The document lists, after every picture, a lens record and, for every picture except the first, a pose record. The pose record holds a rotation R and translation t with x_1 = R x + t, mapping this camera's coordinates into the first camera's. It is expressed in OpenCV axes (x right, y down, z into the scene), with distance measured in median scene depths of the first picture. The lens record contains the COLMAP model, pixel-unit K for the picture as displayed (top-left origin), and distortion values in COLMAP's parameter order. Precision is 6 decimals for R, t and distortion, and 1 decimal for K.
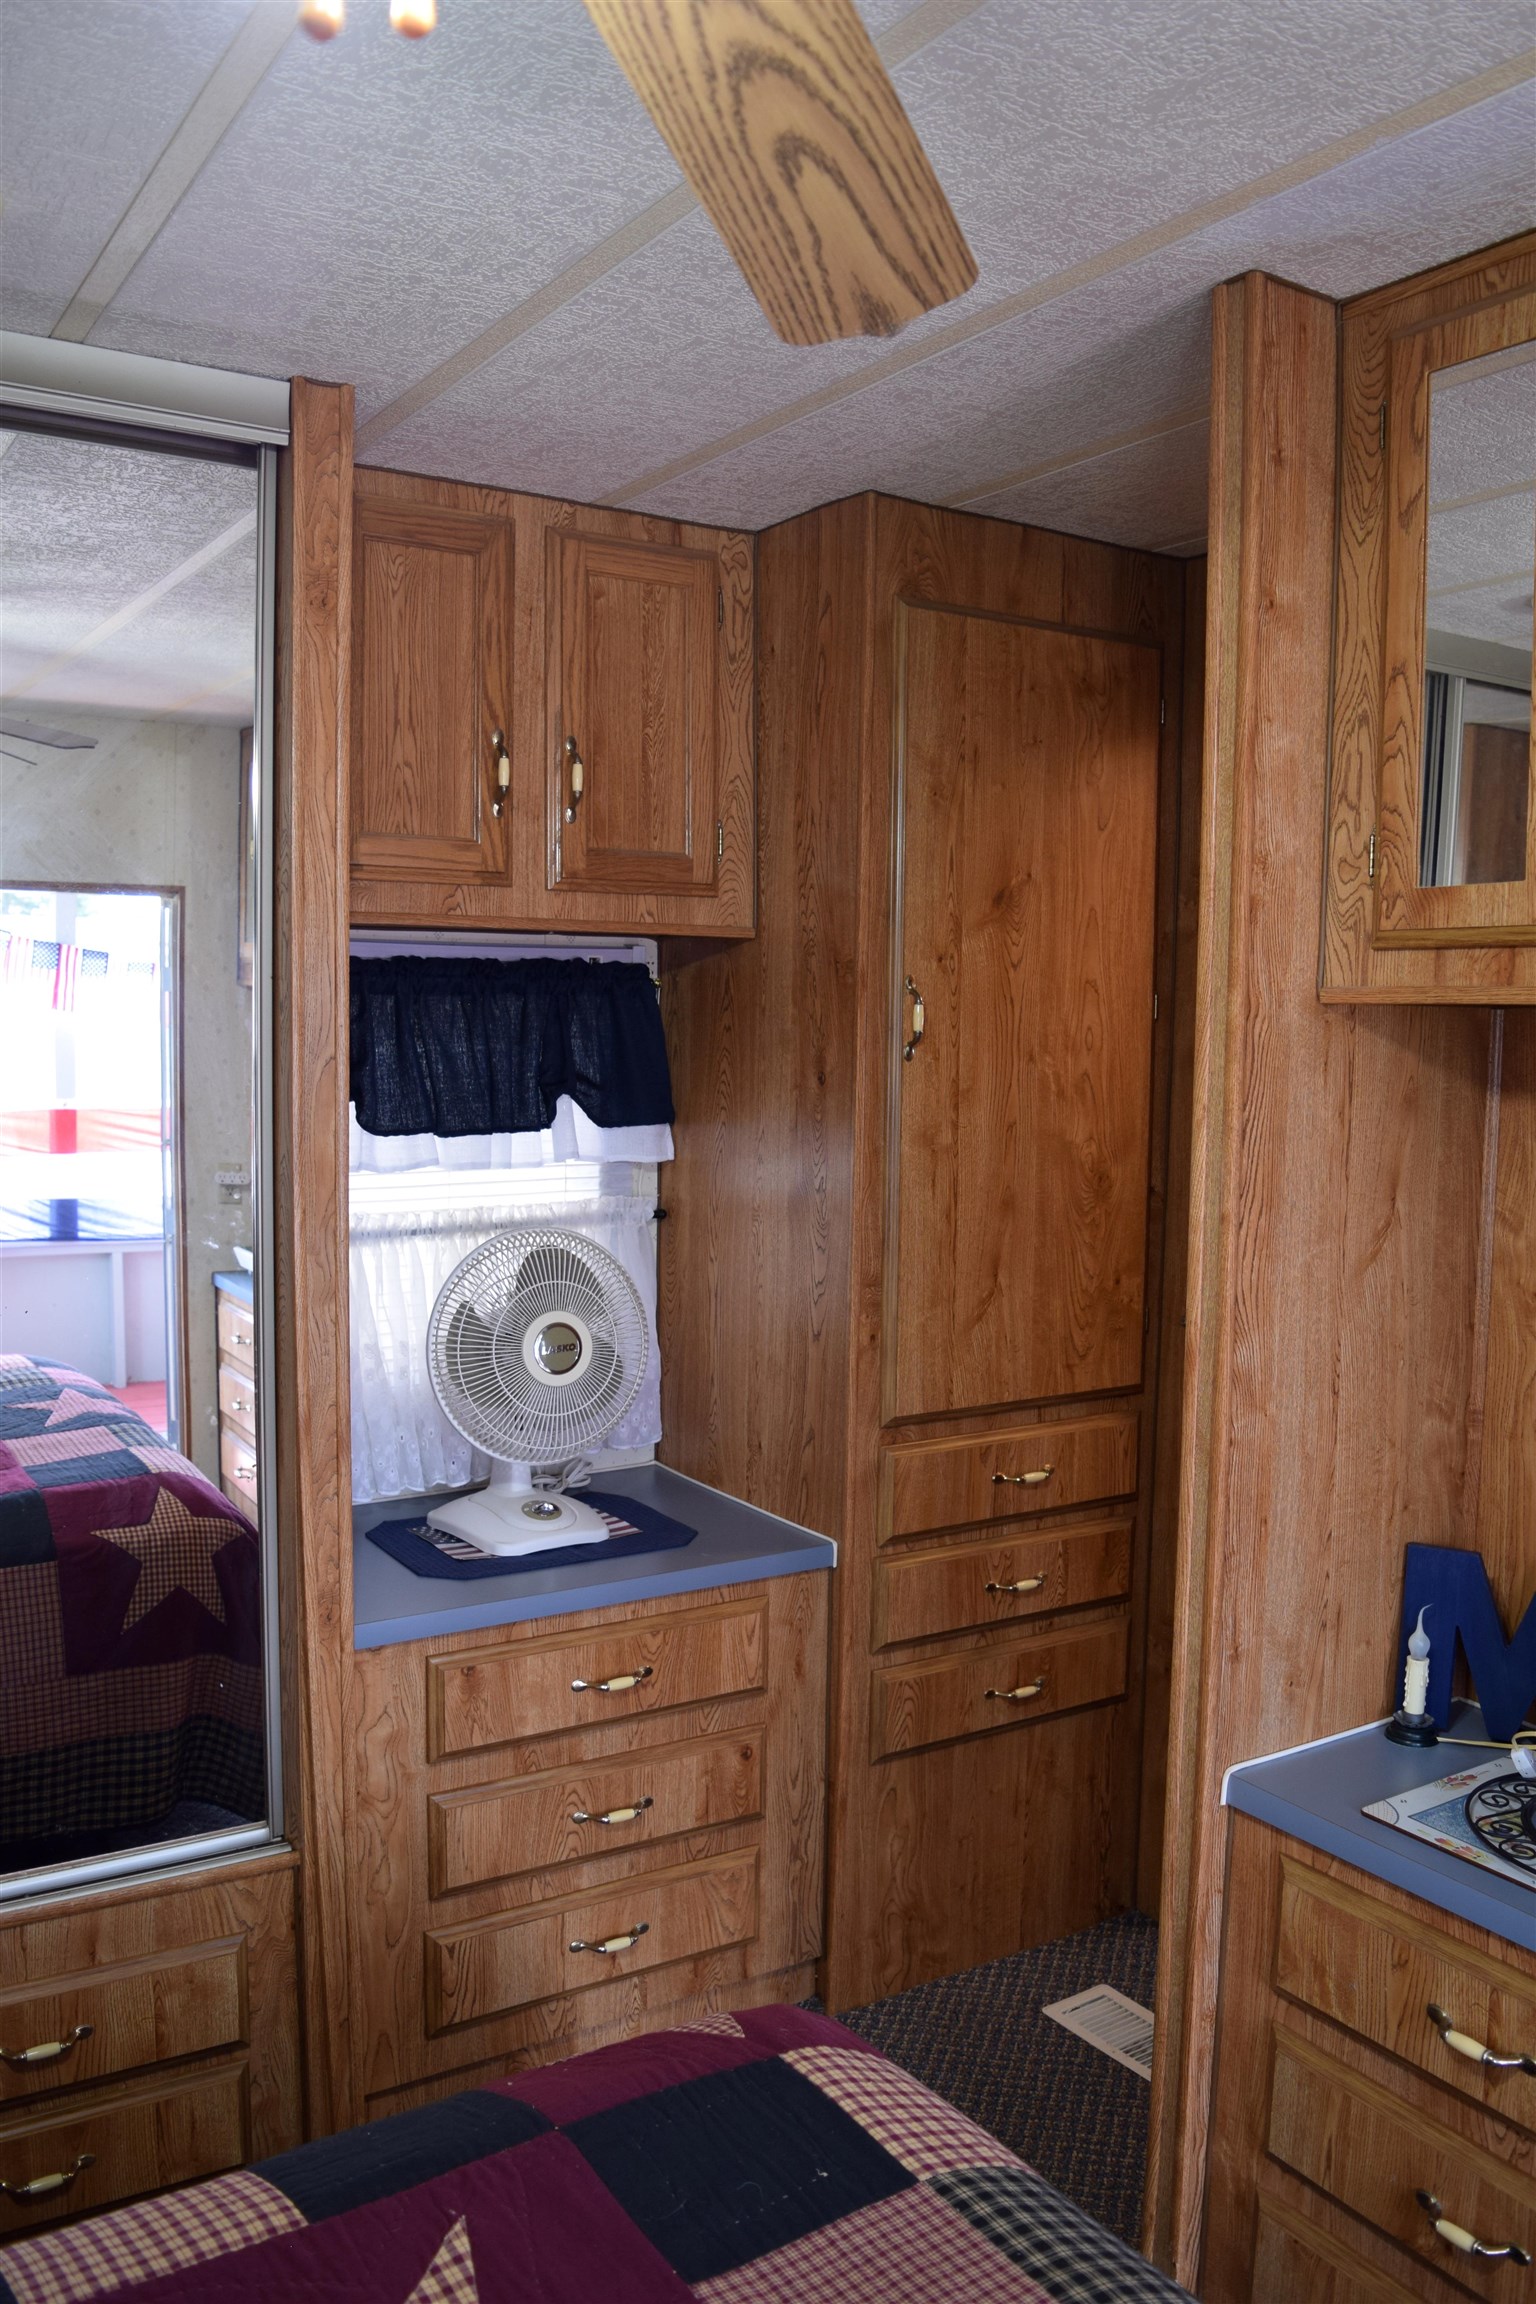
lens RADIAL K [[1806.8, 0, 791.8], [0, 1806.8, 1157.2], [0, 0, 1]] dist [-0.093466, 0.019568]
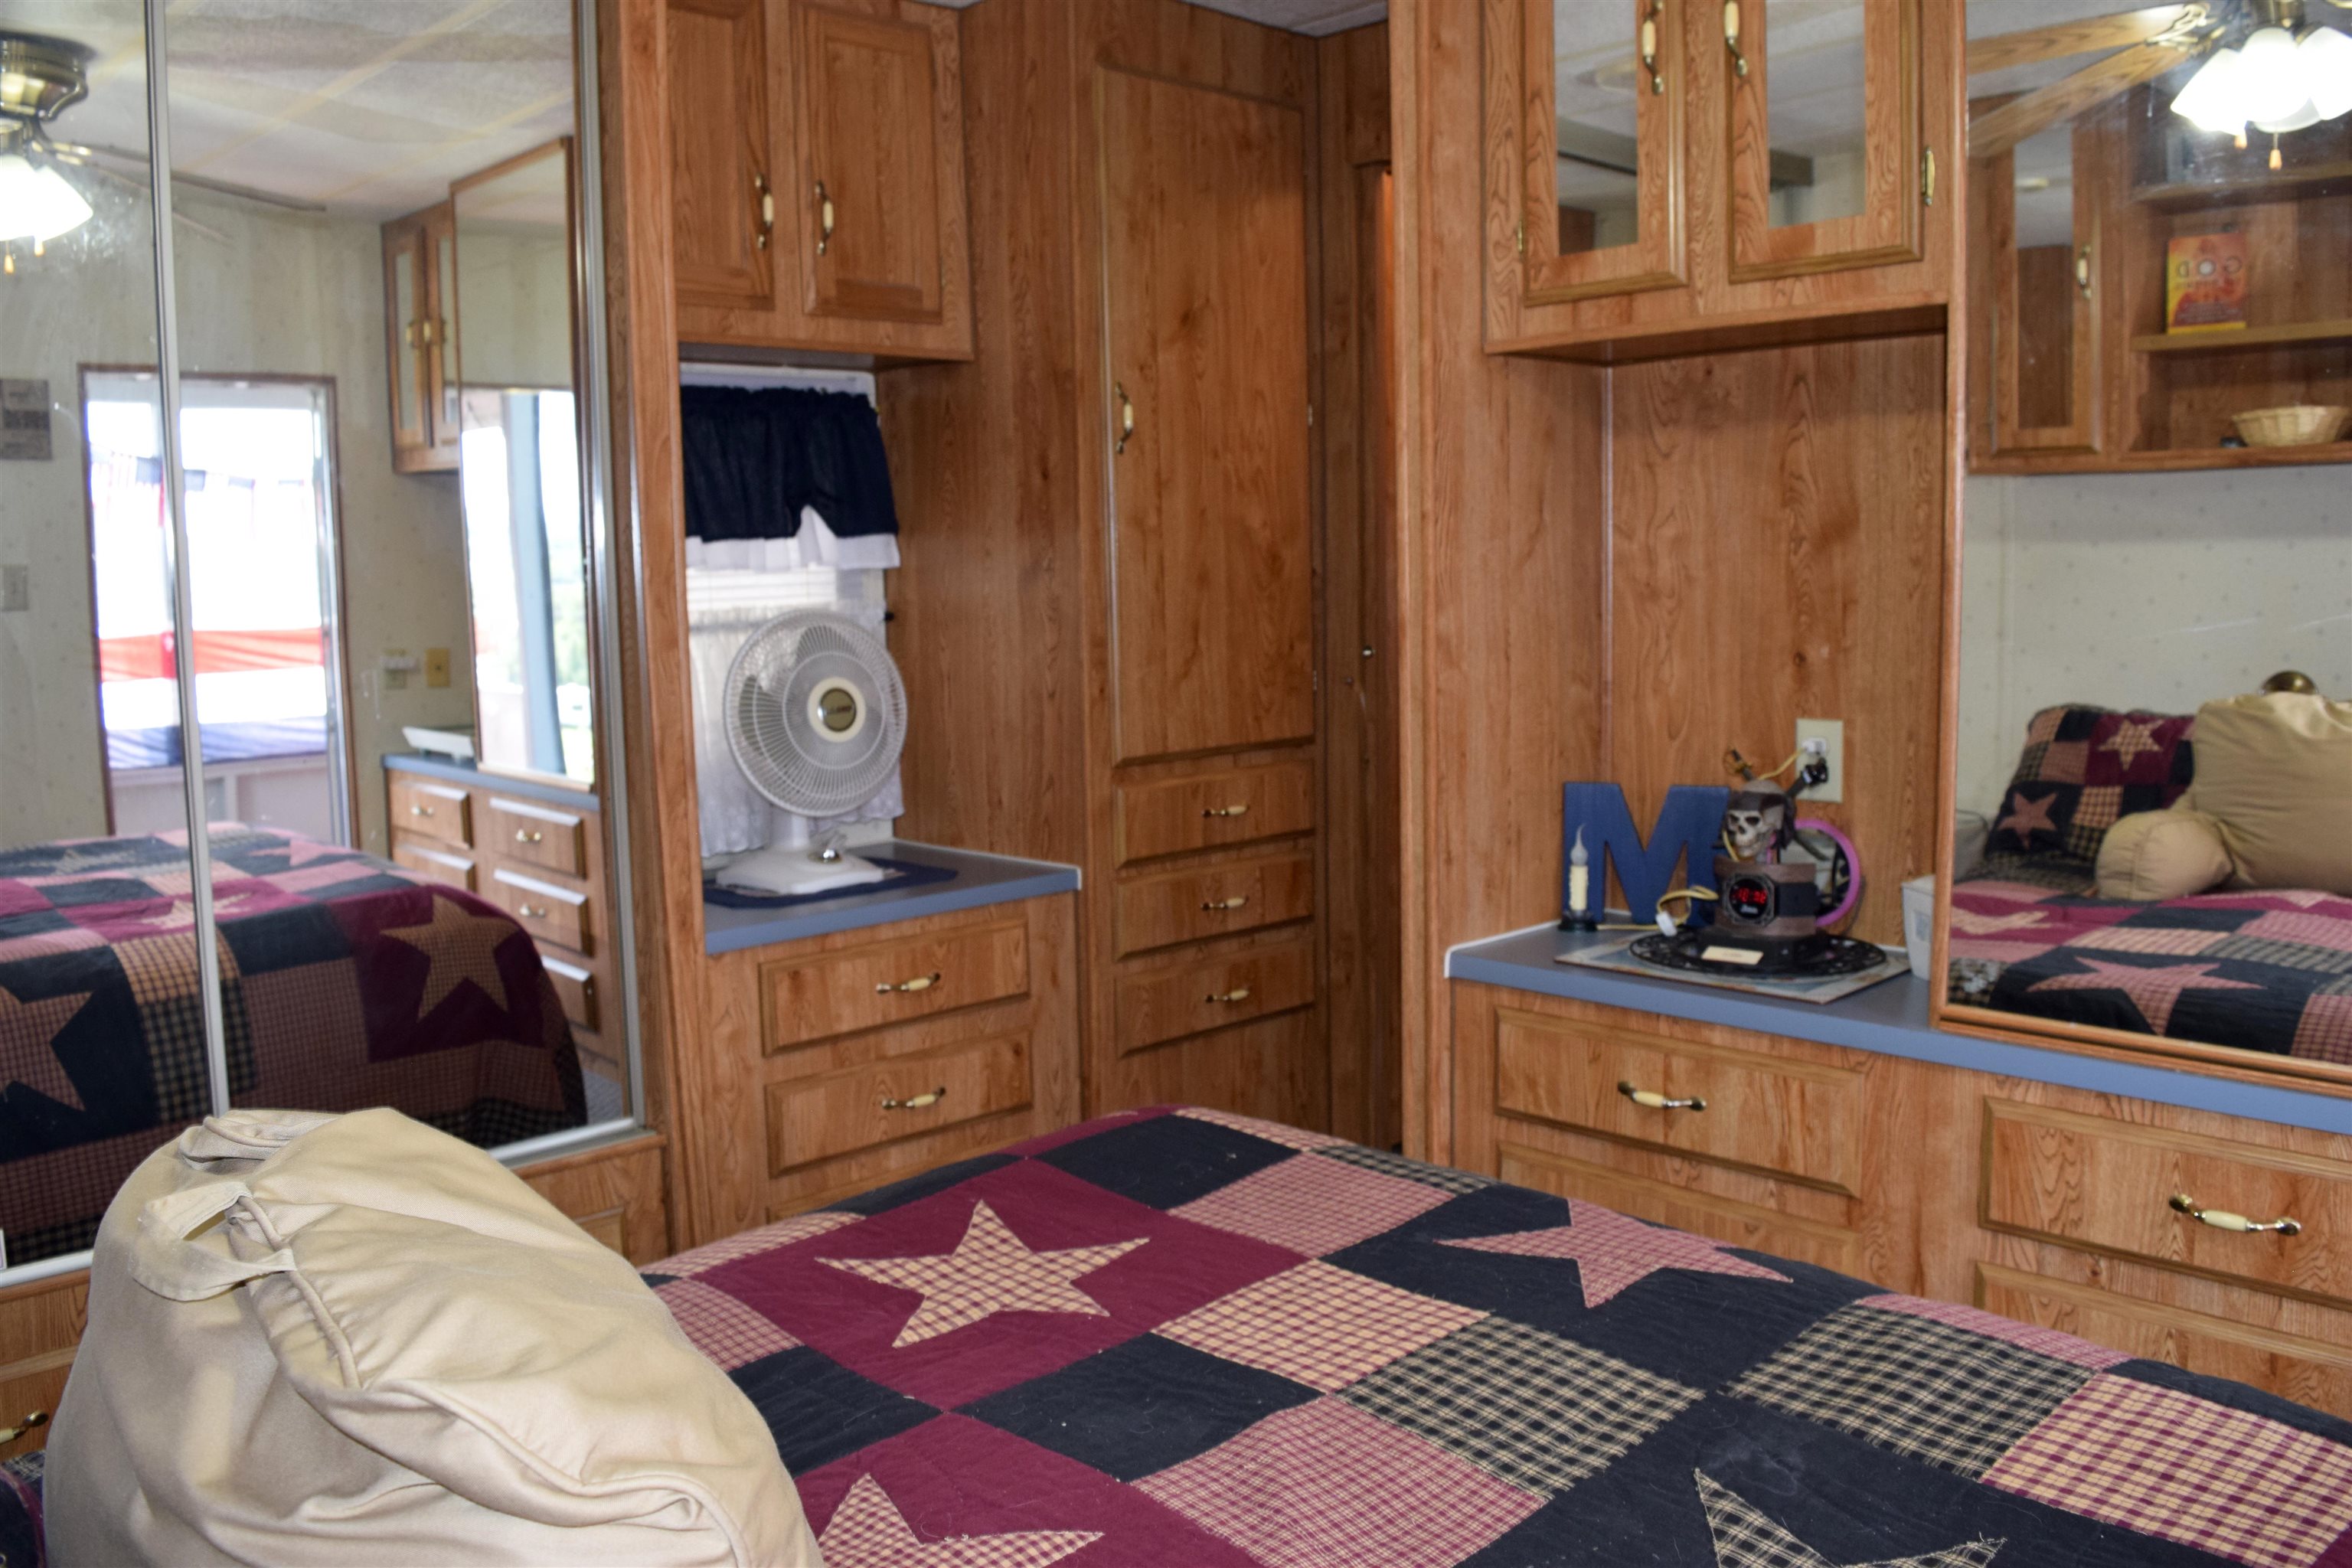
lens RADIAL K [[1844.5, 0, 1175.0], [0, 1844.5, 757.6], [0, 0, 1]] dist [-0.093466, 0.019568]
pose [[0.980522, -0.057366, 0.187843, -0.140592], [0.052955, 0.998192, 0.028422, 0.114664], [-0.189134, -0.017921, 0.981788, -0.198574]]
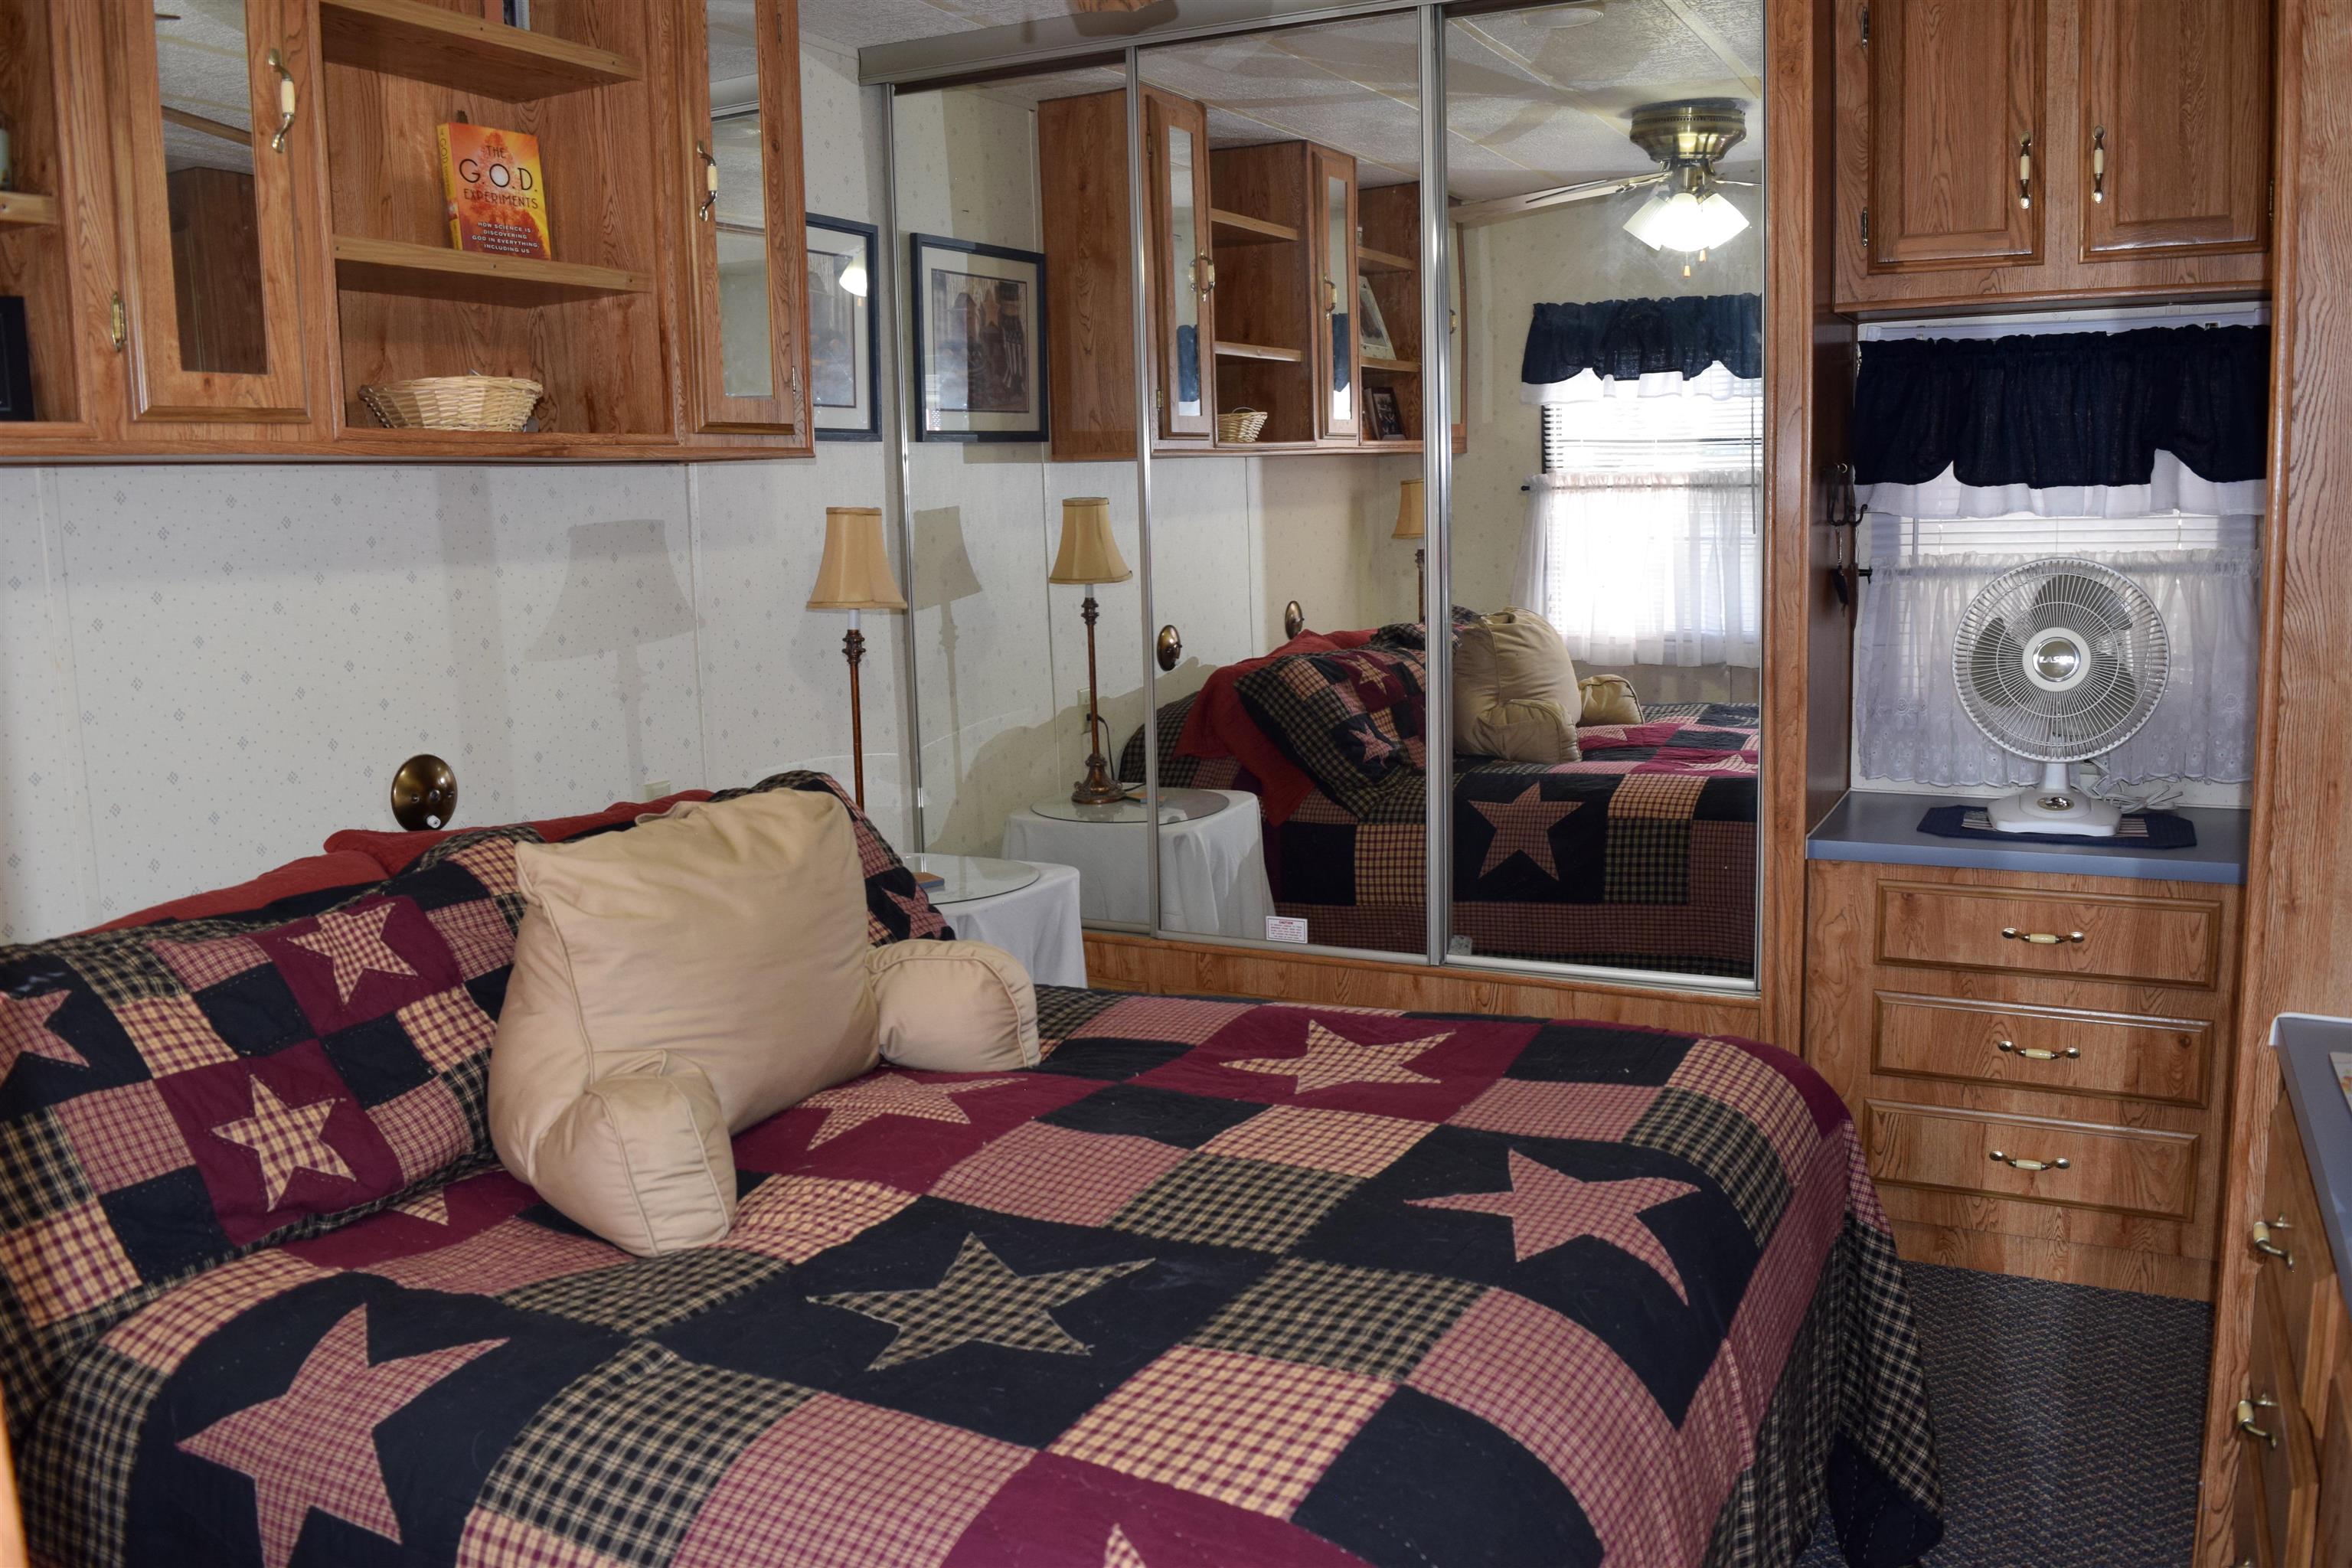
lens RADIAL K [[1849.9, 0, 1181.7], [0, 1849.9, 759.5], [0, 0, 1]] dist [-0.093396, 0.017374]
pose [[0.492244, 0.090599, -0.865730, 0.612068], [-0.035682, 0.995833, 0.083926, 0.092423], [0.869726, -0.010421, 0.493425, -0.072733]]
